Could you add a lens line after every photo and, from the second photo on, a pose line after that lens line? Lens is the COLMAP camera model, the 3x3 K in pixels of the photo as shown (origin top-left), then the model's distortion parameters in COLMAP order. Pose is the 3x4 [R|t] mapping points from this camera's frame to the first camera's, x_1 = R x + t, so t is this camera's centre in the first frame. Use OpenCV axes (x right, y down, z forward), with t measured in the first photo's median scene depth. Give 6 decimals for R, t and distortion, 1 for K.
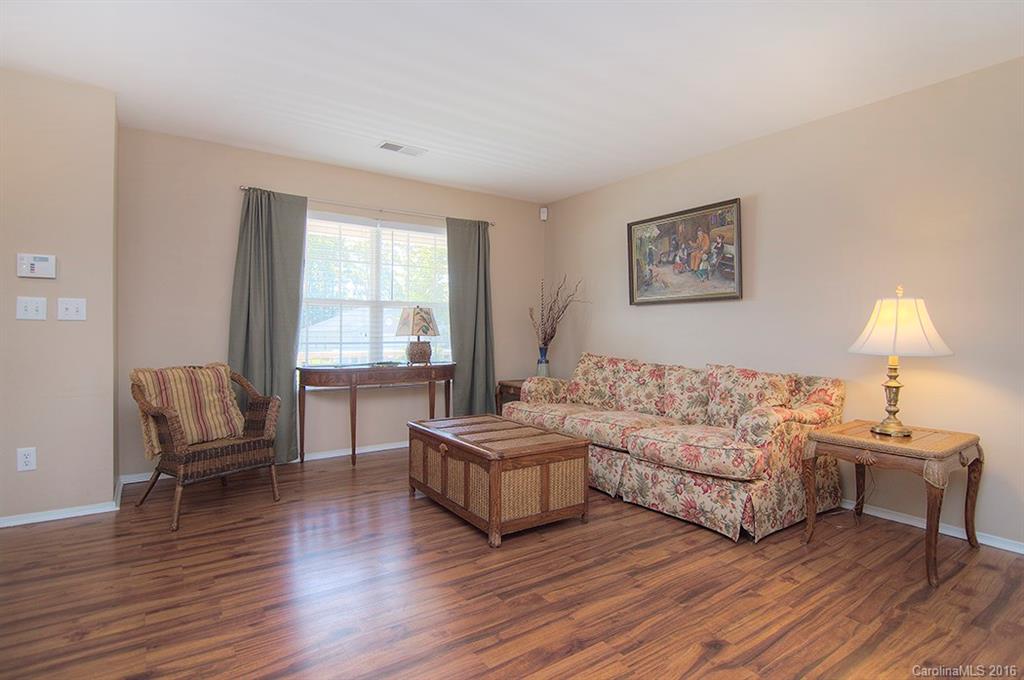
lens RADIAL K [[504.7, 0, 514.6], [0, 504.7, 337.3], [0, 0, 1]] dist [-0.004310, -0.014178]
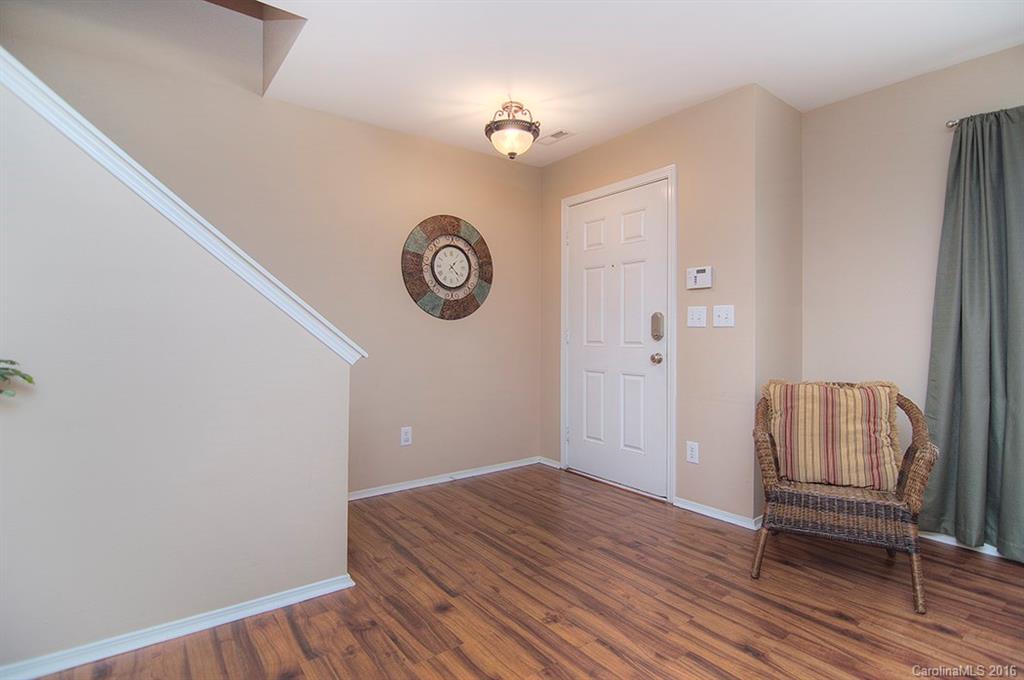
lens RADIAL K [[504.7, 0, 514.6], [0, 504.7, 337.3], [0, 0, 1]] dist [-0.004310, -0.014178]
pose [[0.038626, -0.000308, -0.999254, 0.113272], [-0.017150, 0.999852, -0.000971, -0.003924], [0.999107, 0.017175, 0.038615, 0.466883]]
